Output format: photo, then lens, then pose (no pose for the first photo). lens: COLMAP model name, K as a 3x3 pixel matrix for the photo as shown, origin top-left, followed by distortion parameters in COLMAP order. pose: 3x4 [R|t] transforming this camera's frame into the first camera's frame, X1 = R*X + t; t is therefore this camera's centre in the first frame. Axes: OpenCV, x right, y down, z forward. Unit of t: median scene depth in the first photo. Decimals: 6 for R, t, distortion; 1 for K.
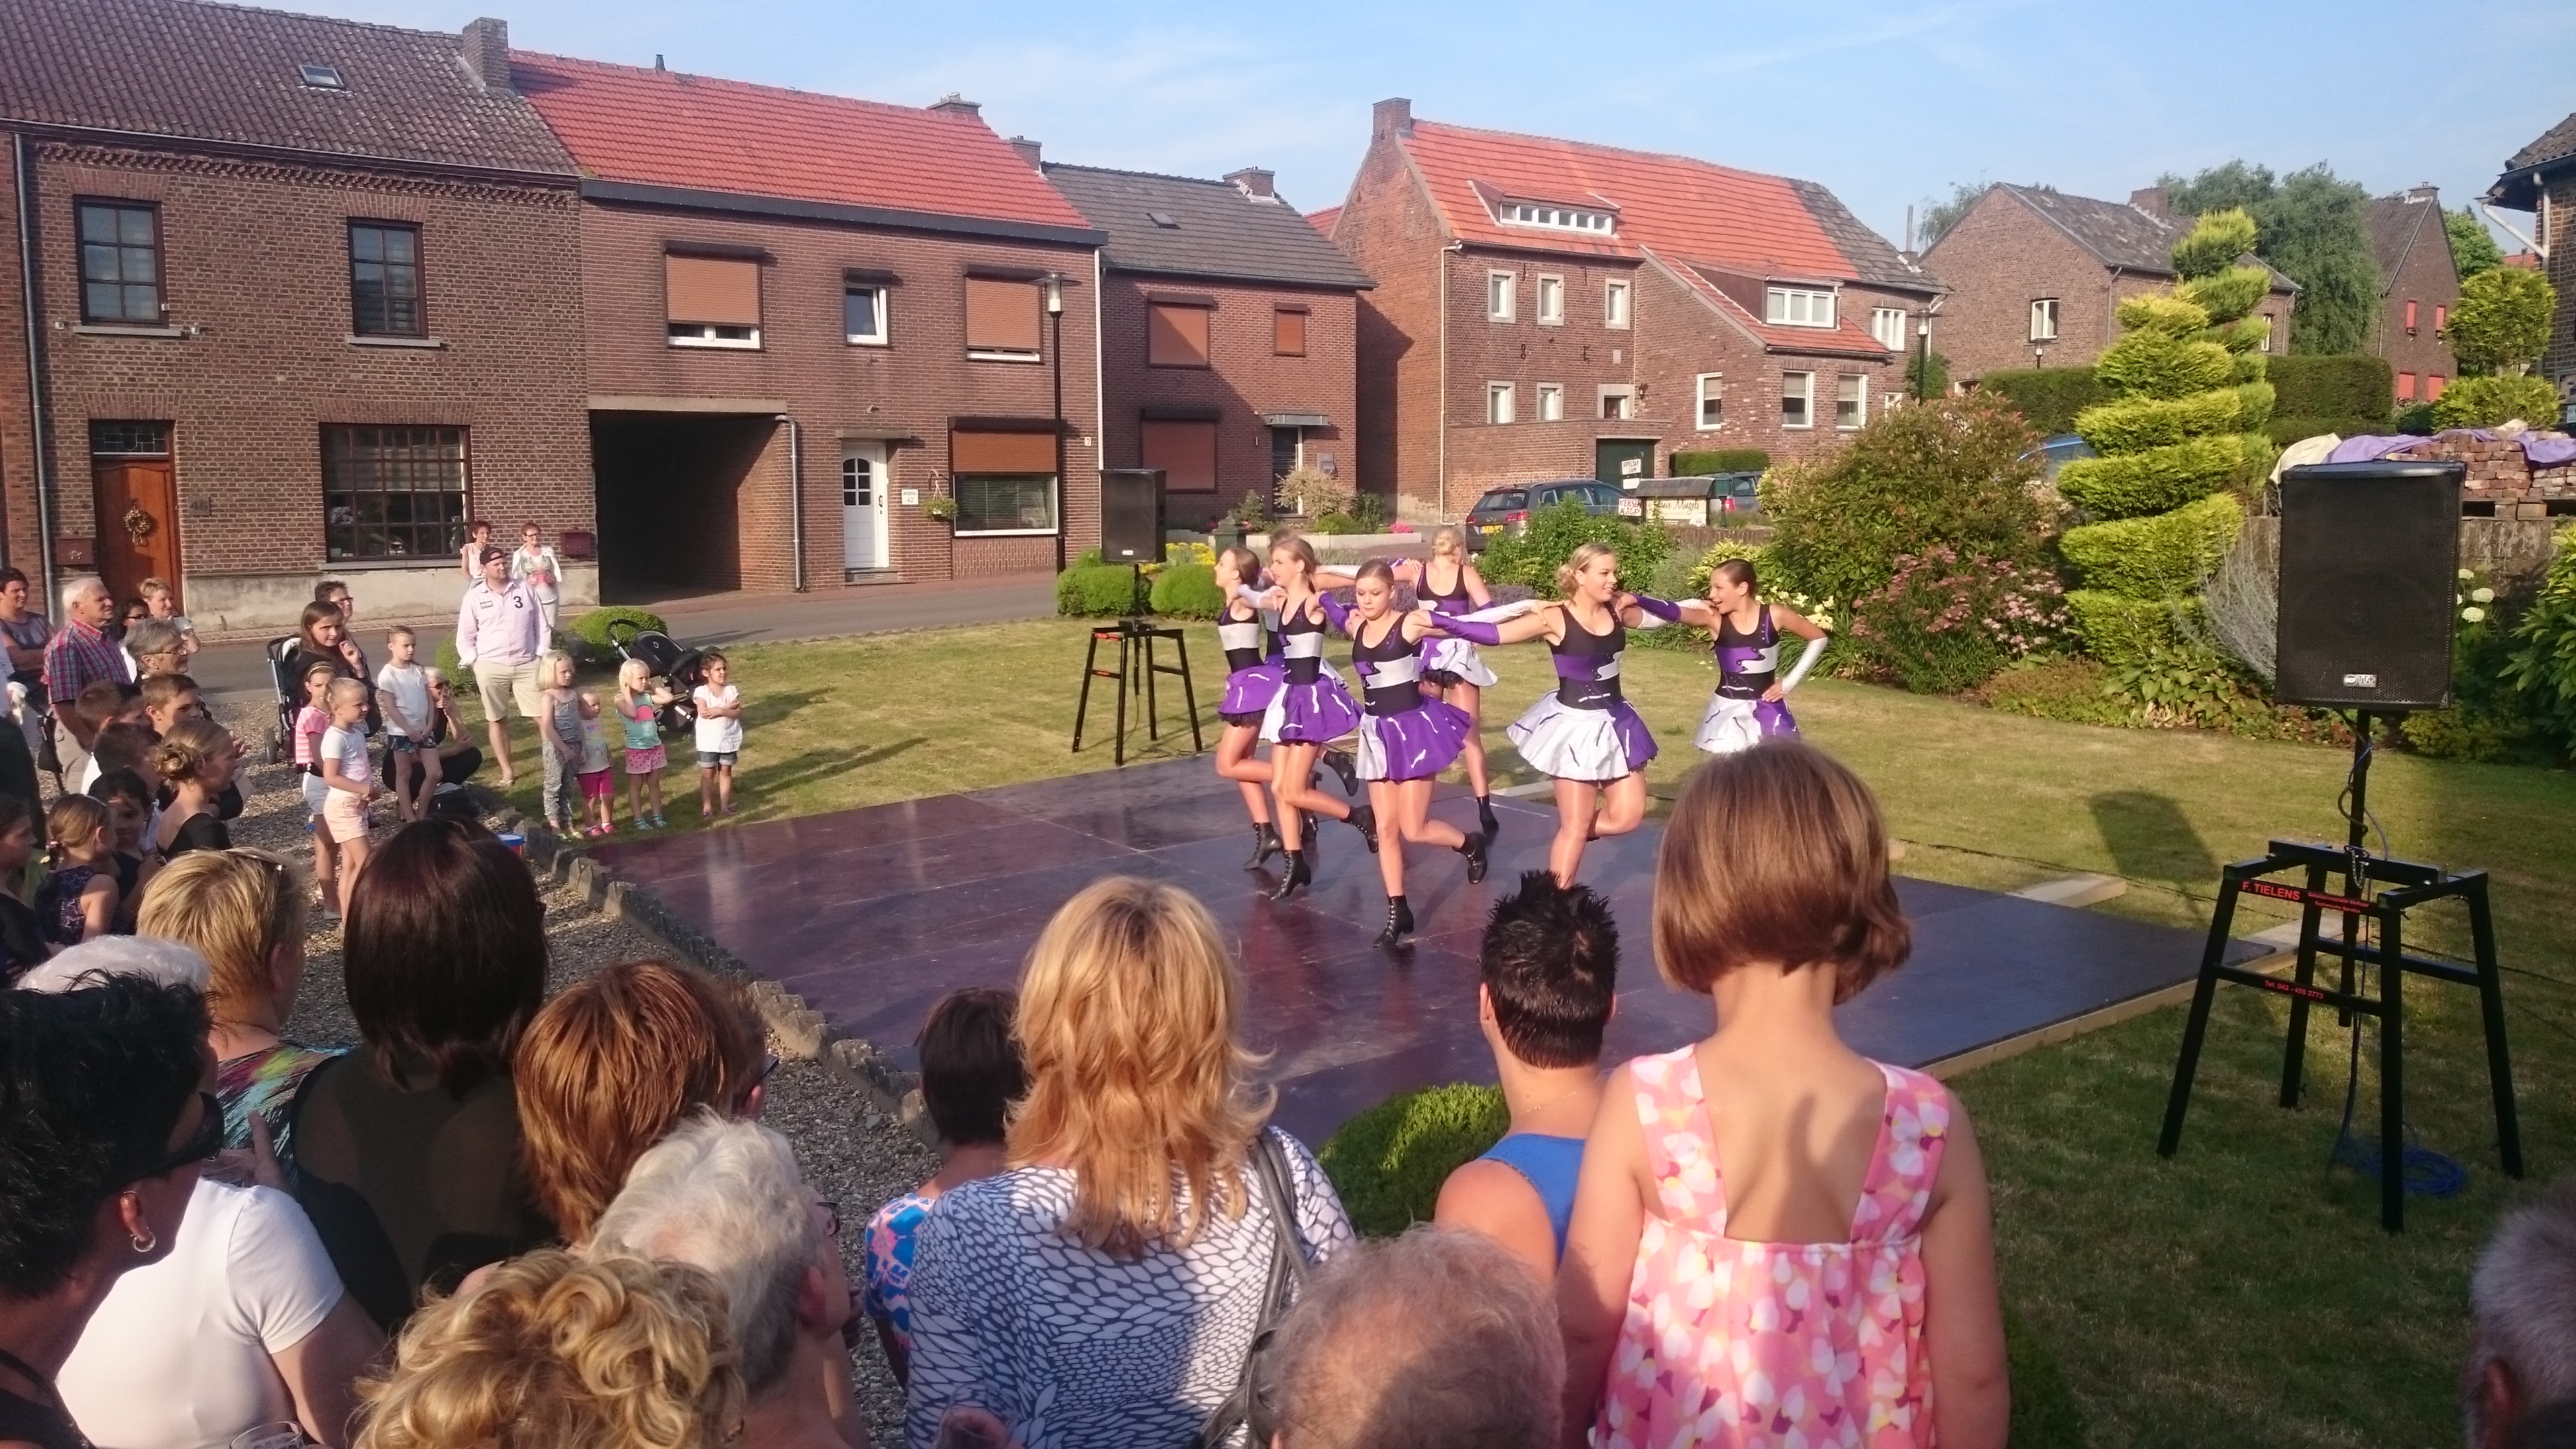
lens RADIAL K [[1939.6, 0, 1288.3], [0, 1939.6, 744.8], [0, 0, 1]] dist [0.020912, -0.014093]
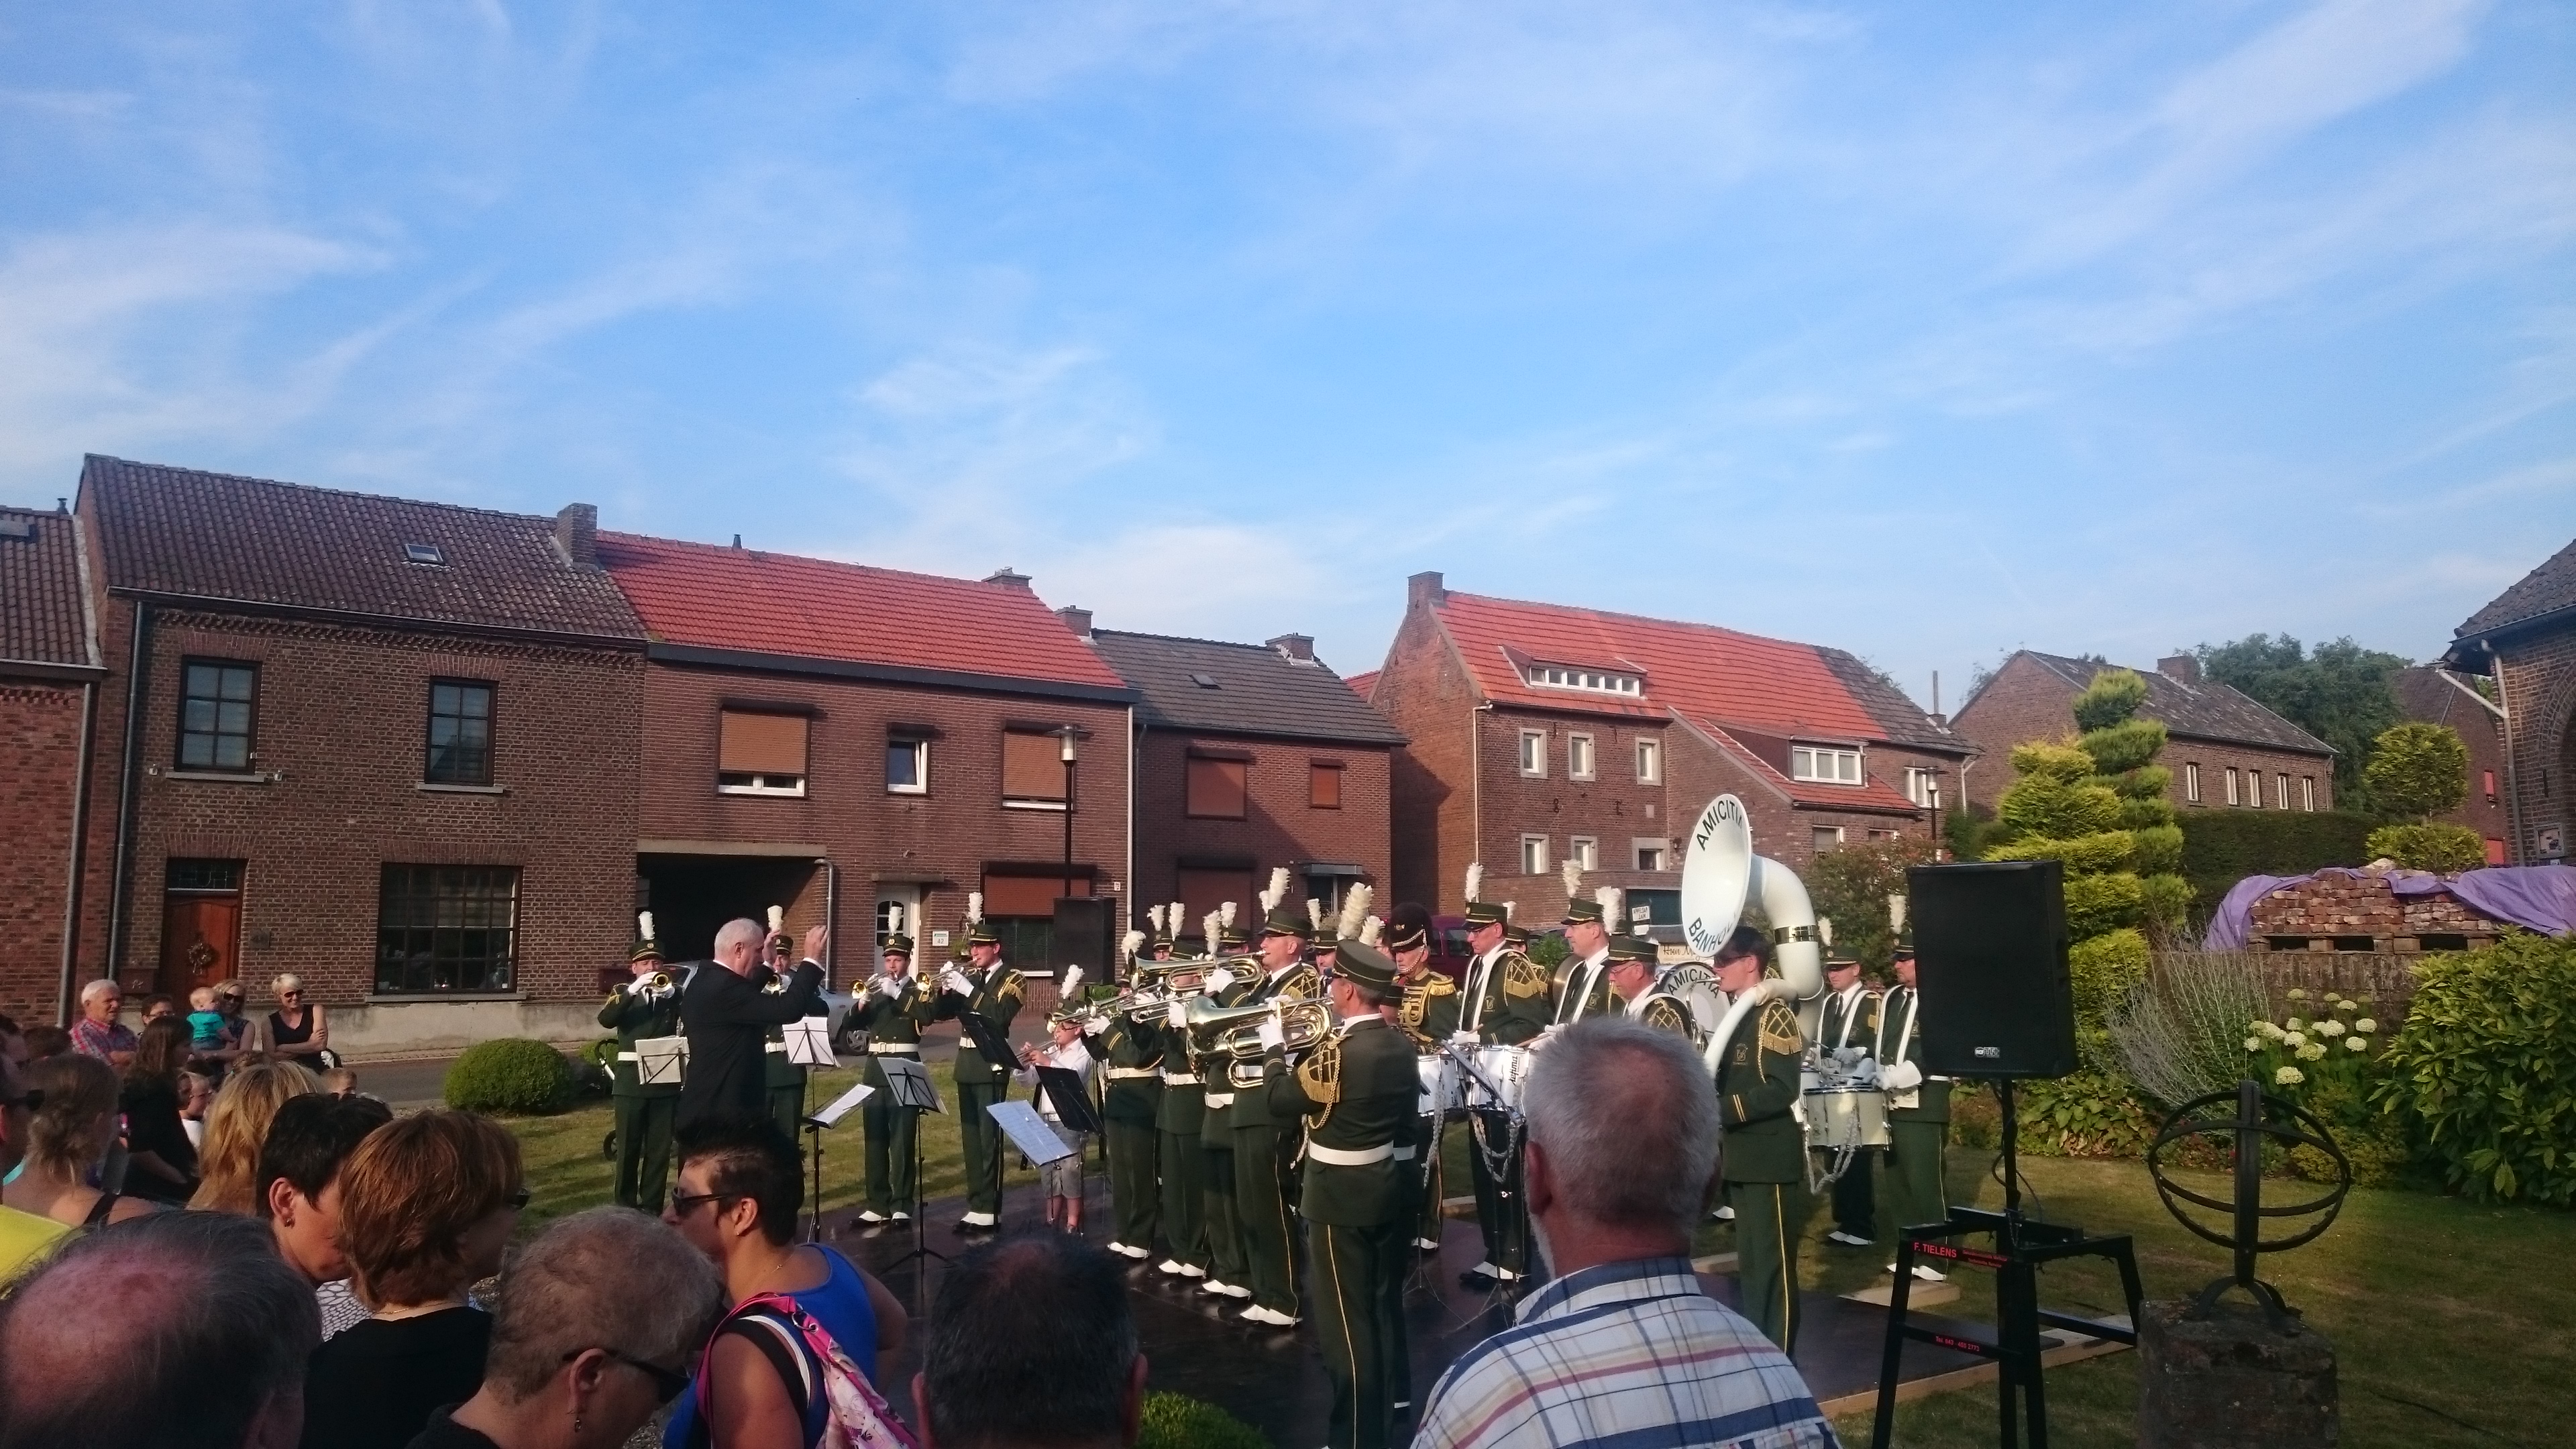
lens RADIAL K [[1939.6, 0, 1287.5], [0, 1939.6, 732.8], [0, 0, 1]] dist [0.020912, -0.014093]
pose [[0.999152, 0.002970, -0.041075, 0.033872], [-0.012637, 0.971388, -0.237163, 0.010059], [0.039196, 0.237481, 0.970601, -0.024565]]
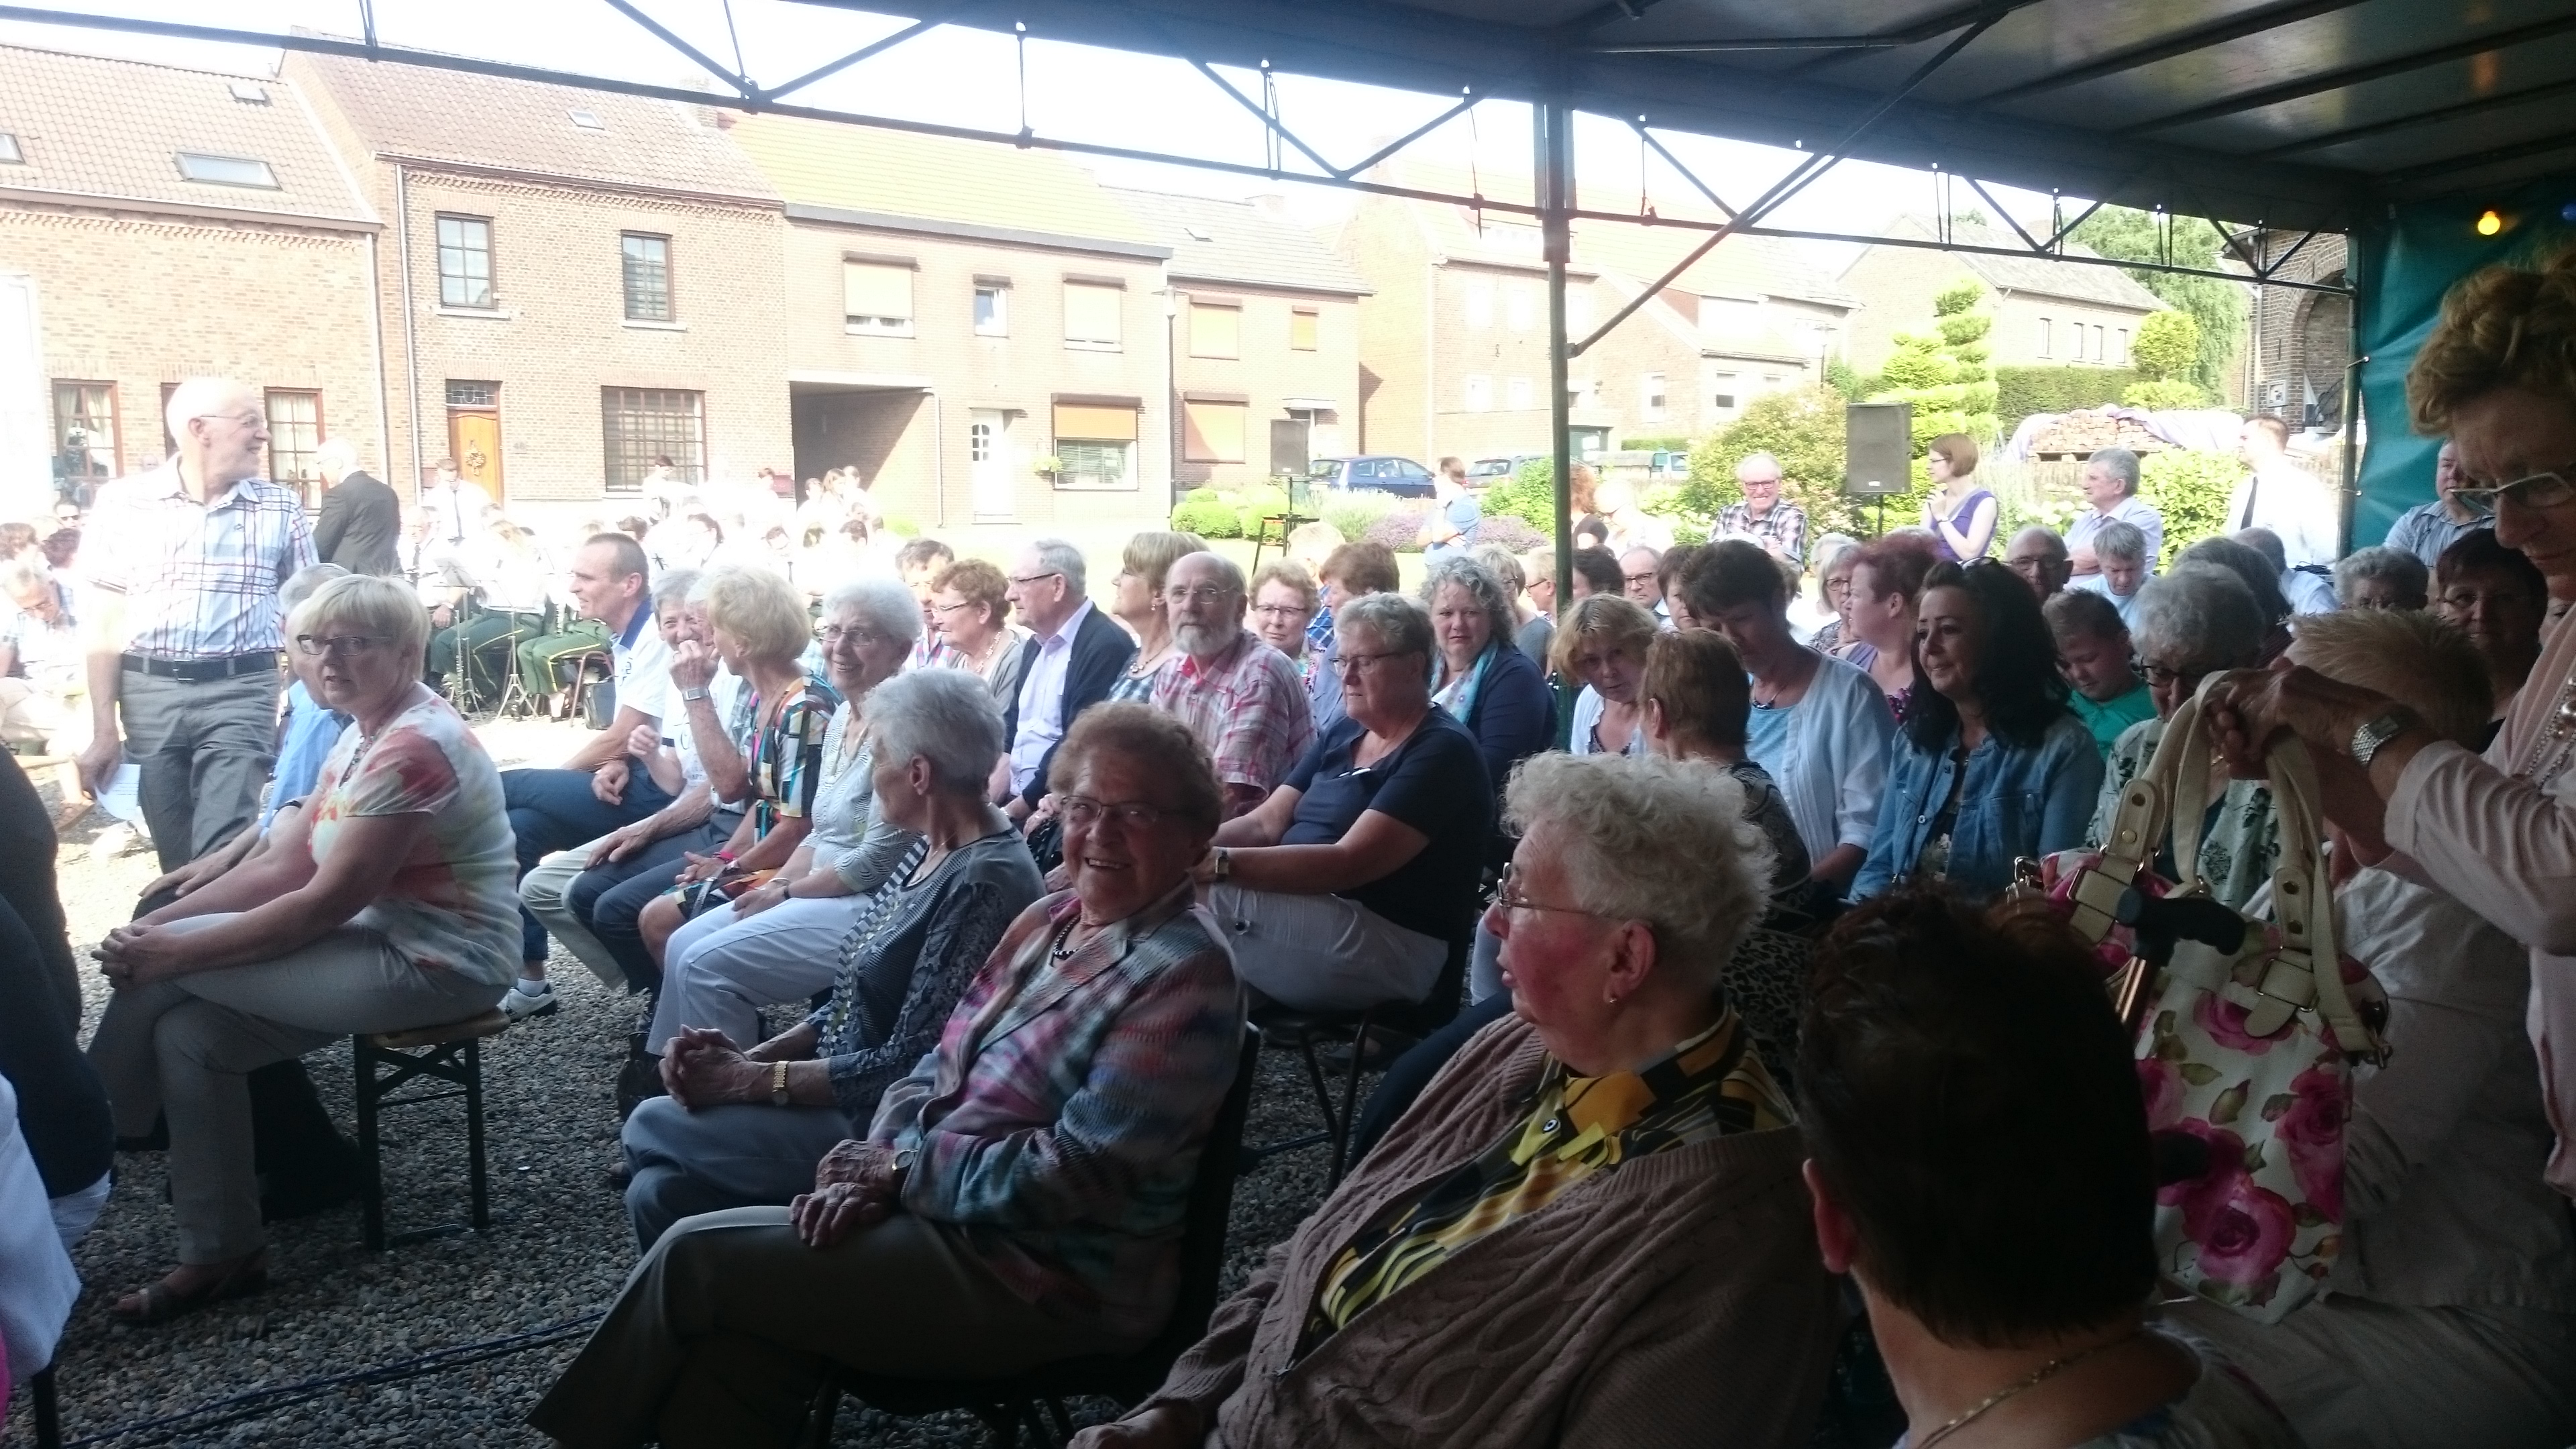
lens RADIAL K [[1939.6, 0, 1303.6], [0, 1939.6, 740.1], [0, 0, 1]] dist [0.020912, -0.014093]
pose [[0.999297, 0.014307, 0.034666, -0.053627], [-0.014326, 0.999897, 0.000286, 0.056276], [-0.034658, -0.000783, 0.999399, -0.278794]]
